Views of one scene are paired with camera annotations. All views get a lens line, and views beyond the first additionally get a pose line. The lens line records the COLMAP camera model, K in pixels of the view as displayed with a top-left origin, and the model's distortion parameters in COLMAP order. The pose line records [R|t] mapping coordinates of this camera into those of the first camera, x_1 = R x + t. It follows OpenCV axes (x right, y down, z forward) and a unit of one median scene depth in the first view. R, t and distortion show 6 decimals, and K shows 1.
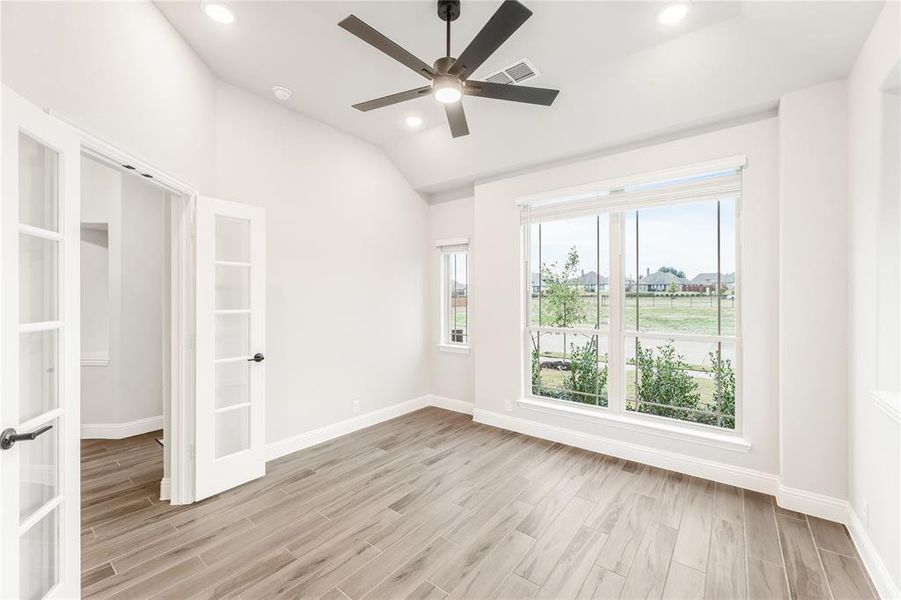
lens RADIAL K [[364.3, 0, 450.6], [0, 364.3, 298.7], [0, 0, 1]] dist [0.002190, 0.000697]
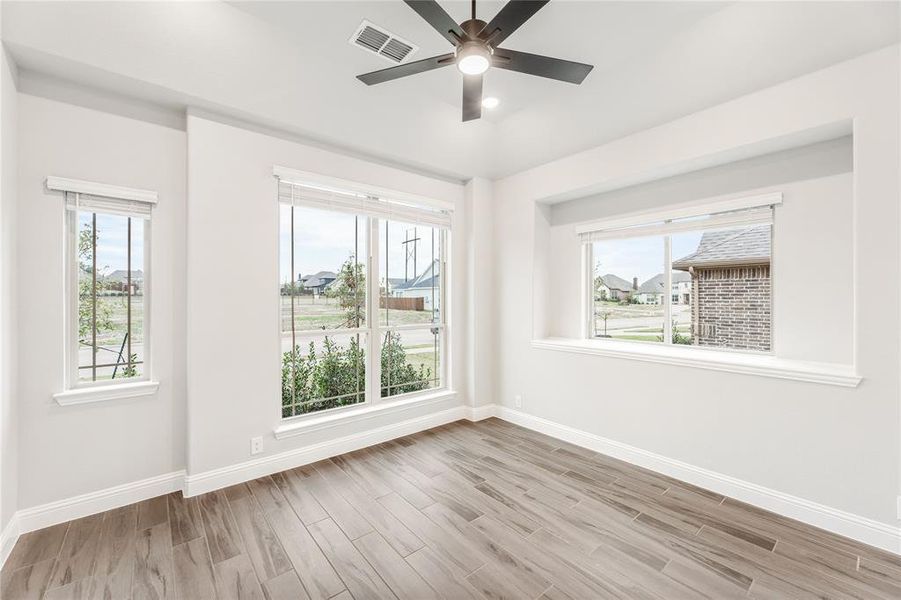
lens RADIAL K [[364.3, 0, 451.7], [0, 364.3, 297.2], [0, 0, 1]] dist [0.002190, 0.000697]
pose [[0.215619, -0.000115, 0.976478, -0.521888], [0.002945, 0.999996, -0.000533, 0.000090], [-0.976473, 0.002990, 0.215619, 0.515314]]
